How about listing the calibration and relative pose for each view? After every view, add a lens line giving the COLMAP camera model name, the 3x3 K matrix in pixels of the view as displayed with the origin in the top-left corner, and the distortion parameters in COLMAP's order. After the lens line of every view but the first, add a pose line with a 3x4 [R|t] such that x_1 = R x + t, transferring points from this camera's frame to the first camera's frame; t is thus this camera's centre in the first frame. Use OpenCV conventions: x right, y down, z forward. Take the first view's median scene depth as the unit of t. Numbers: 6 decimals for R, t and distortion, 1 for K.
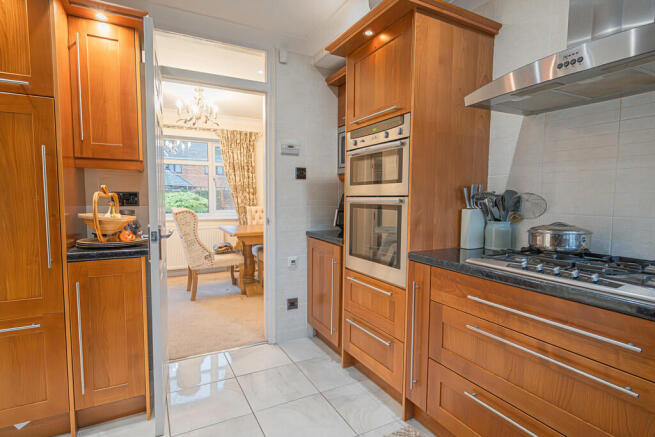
lens RADIAL K [[346.5, 0, 327.1], [0, 346.5, 220.7], [0, 0, 1]] dist [0.004384, -0.000972]
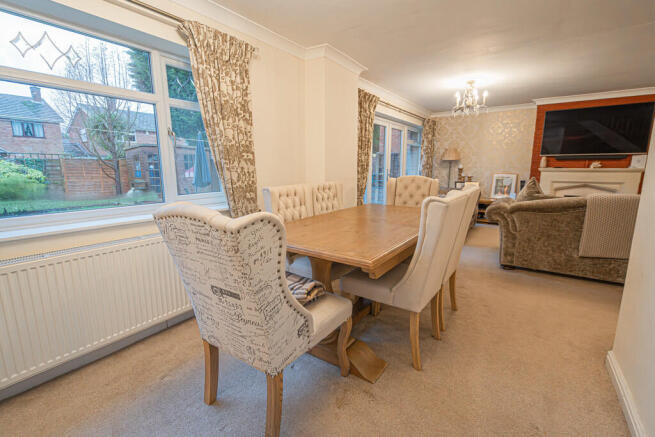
lens RADIAL K [[300.4, 0, 331.2], [0, 300.4, 219.4], [0, 0, 1]] dist [-0.004705, -0.000639]
pose [[0.878679, -0.091467, 0.468569, -0.339853], [0.039239, 0.991991, 0.120060, -0.040905], [-0.475798, -0.087108, 0.875231, 0.515442]]
